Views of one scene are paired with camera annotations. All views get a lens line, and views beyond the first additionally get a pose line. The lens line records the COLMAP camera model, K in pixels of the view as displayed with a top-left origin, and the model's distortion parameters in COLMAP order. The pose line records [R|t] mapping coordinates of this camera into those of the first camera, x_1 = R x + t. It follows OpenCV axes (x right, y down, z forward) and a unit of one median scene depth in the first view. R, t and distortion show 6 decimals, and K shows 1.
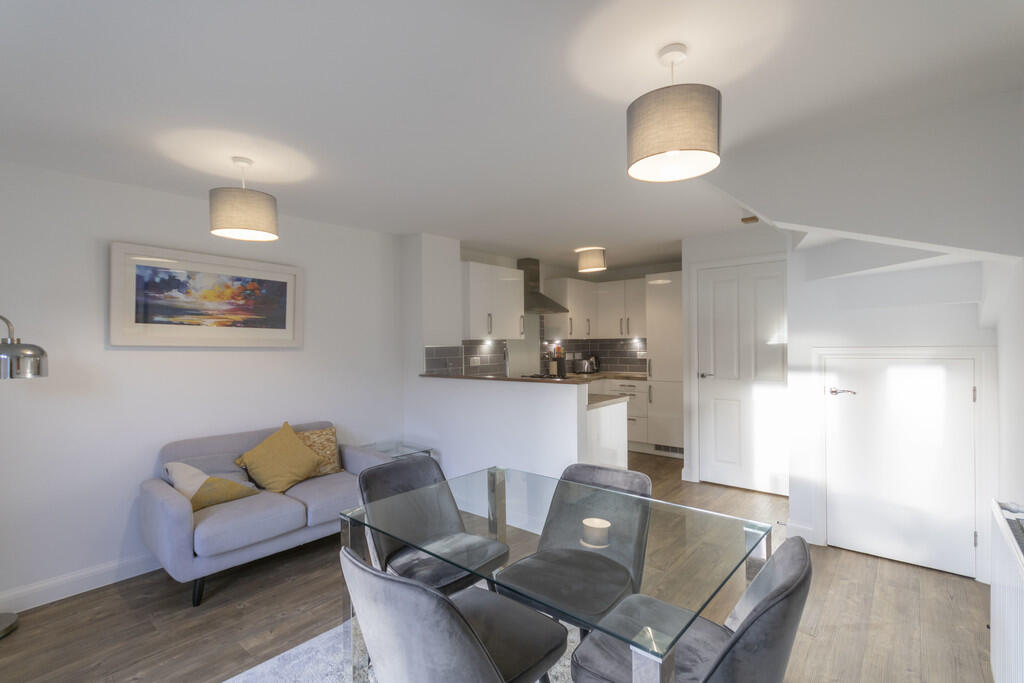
lens RADIAL K [[471.1, 0, 521.1], [0, 471.1, 343.4], [0, 0, 1]] dist [0.003181, 0.000461]
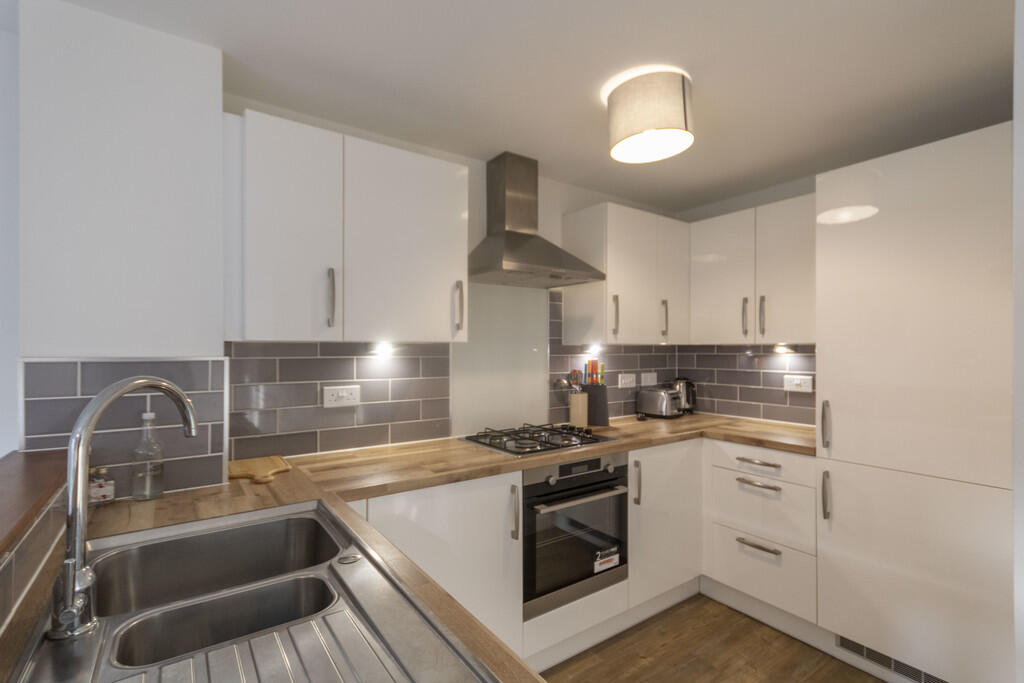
lens RADIAL K [[471.1, 0, 509.8], [0, 471.1, 351.2], [0, 0, 1]] dist [0.003181, 0.000461]
pose [[0.962819, 0.013546, -0.269809, 0.134048], [-0.012762, 0.999908, 0.004660, -0.003562], [0.269847, -0.001044, 0.962903, 0.578193]]
